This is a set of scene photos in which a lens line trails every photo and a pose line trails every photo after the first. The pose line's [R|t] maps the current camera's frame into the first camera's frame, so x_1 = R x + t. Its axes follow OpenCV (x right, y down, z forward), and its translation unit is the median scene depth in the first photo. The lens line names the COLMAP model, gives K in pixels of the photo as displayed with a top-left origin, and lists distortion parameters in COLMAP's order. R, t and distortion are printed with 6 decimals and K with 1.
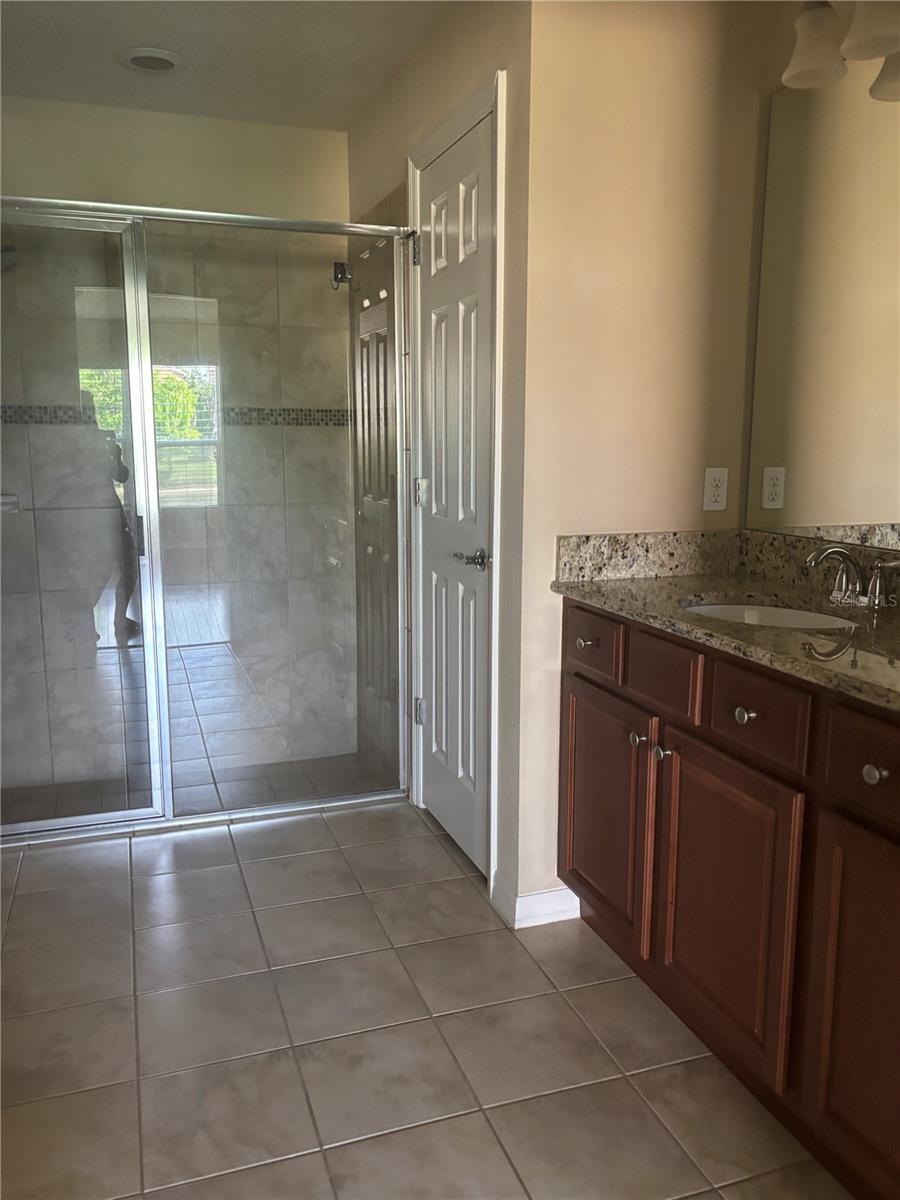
lens RADIAL K [[951.1, 0, 457.2], [0, 951.1, 592.7], [0, 0, 1]] dist [0.050839, -0.051283]
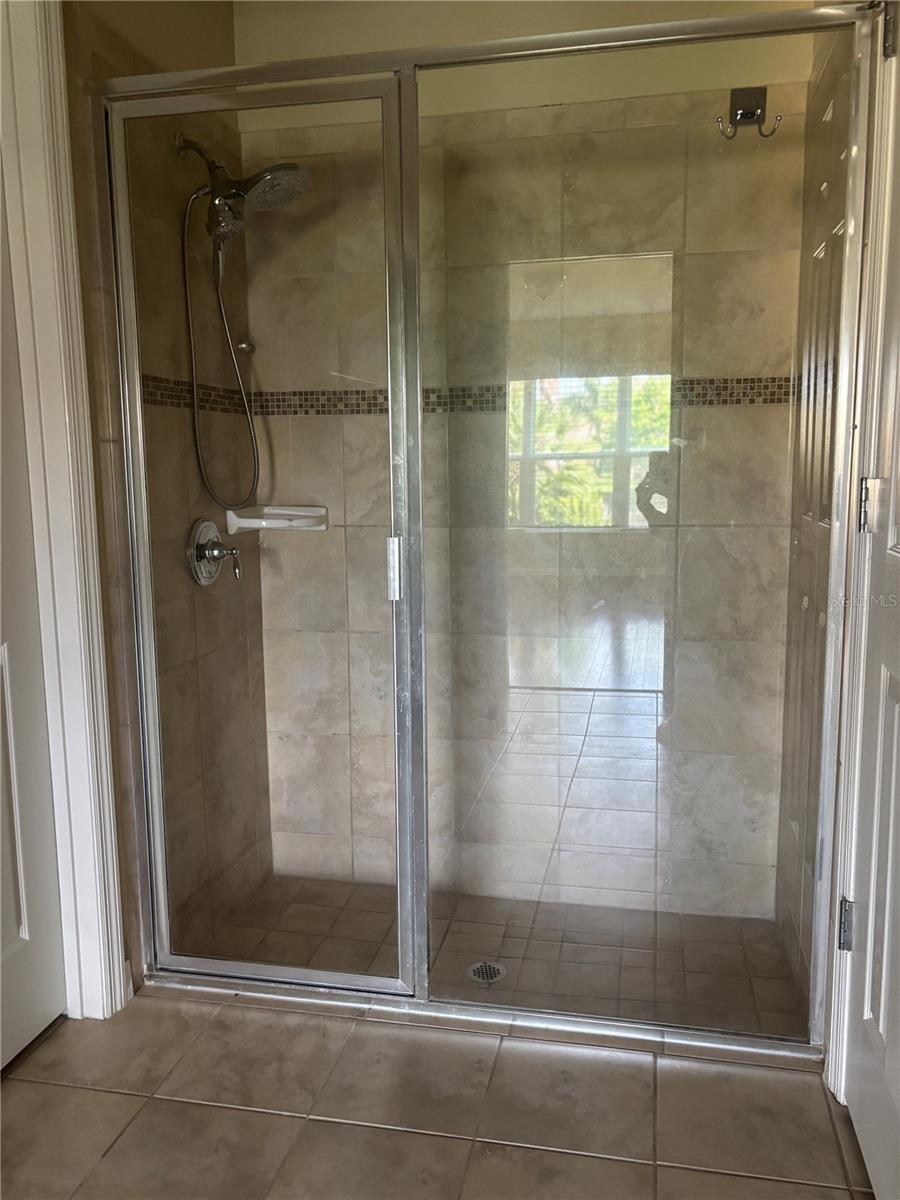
lens RADIAL K [[951.1, 0, 458.8], [0, 951.1, 593.1], [0, 0, 1]] dist [0.050839, -0.051283]
pose [[0.855011, 0.059507, -0.515184, 0.034029], [-0.070808, 0.997487, -0.002297, -0.035514], [0.513753, 0.038443, 0.857077, 0.376179]]
